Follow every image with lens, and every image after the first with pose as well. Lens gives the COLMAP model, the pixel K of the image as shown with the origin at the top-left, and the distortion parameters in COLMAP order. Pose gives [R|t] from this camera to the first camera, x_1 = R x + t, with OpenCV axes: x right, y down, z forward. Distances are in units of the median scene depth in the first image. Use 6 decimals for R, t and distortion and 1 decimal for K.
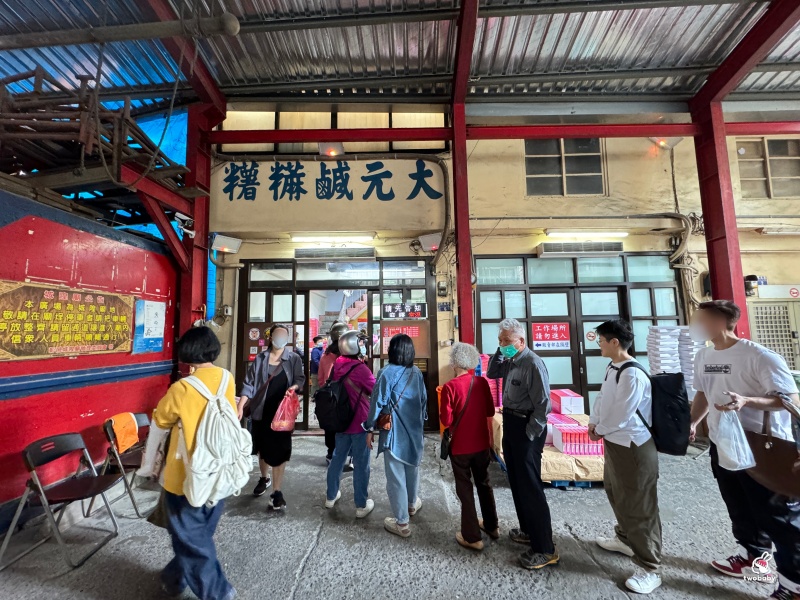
lens RADIAL K [[321.5, 0, 399.5], [0, 321.5, 301.1], [0, 0, 1]] dist [-0.000095, 0.000005]
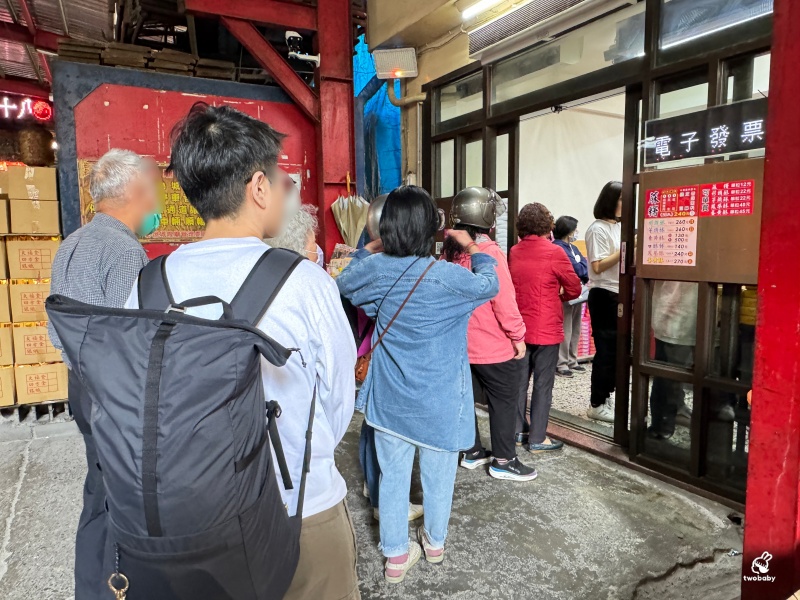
lens RADIAL K [[568.1, 0, 397.0], [0, 568.1, 301.4], [0, 0, 1]] dist [-0.000288, -0.001430]
pose [[0.515319, 0.101819, -0.850928, 0.489763], [0.084402, 0.982060, 0.168624, 0.093396], [0.852832, -0.158715, 0.497481, 0.570143]]
